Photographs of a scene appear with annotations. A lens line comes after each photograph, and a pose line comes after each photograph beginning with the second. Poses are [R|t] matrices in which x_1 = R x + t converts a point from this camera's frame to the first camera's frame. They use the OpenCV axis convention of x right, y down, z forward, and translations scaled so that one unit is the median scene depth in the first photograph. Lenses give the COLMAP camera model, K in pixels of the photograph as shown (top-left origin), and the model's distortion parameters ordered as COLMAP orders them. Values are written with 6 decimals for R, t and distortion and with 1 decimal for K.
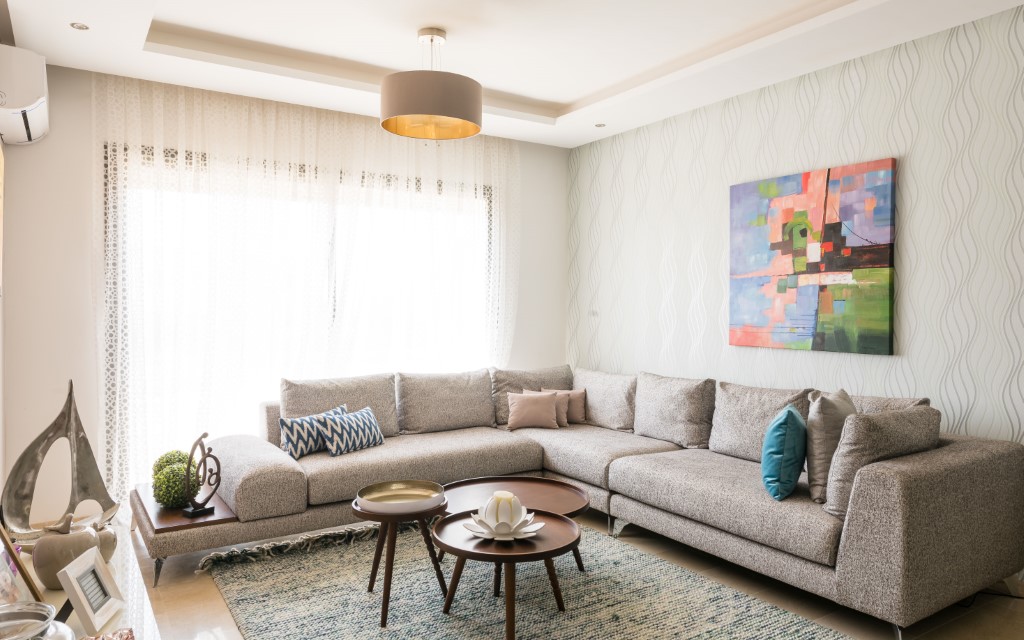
lens RADIAL K [[672.8, 0, 512.0], [0, 672.8, 320.0], [0, 0, 1]] dist [-0.000132, -0.000513]
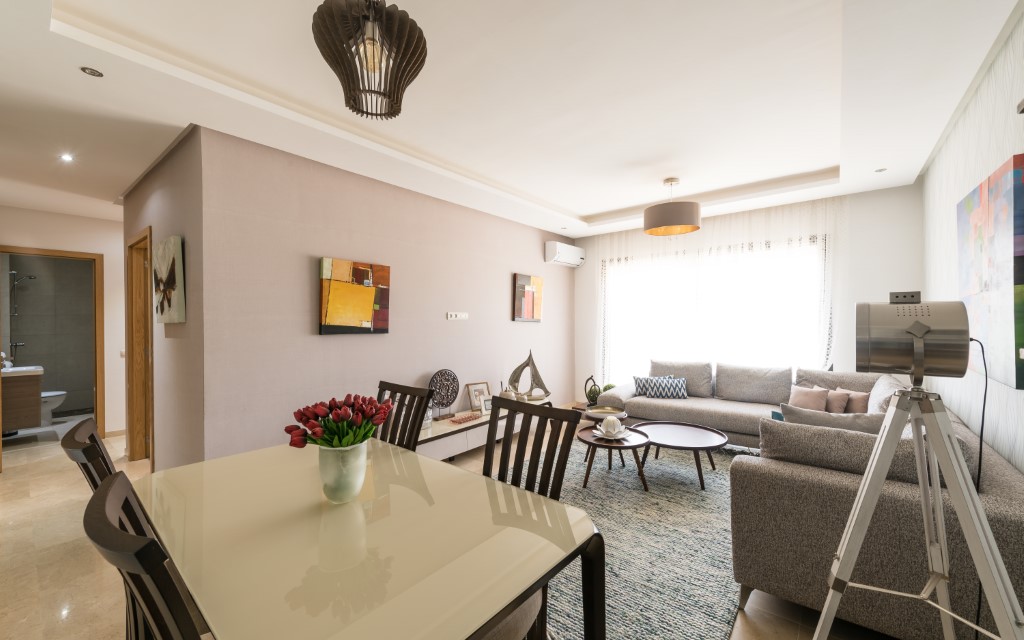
lens RADIAL K [[399.8, 0, 516.4], [0, 399.8, 320.7], [0, 0, 1]] dist [0.019236, -0.009734]
pose [[0.319299, -0.000749, -0.947654, 0.816341], [-0.003917, 0.999990, -0.002110, -0.030792], [0.947646, 0.004386, 0.319293, 0.237338]]
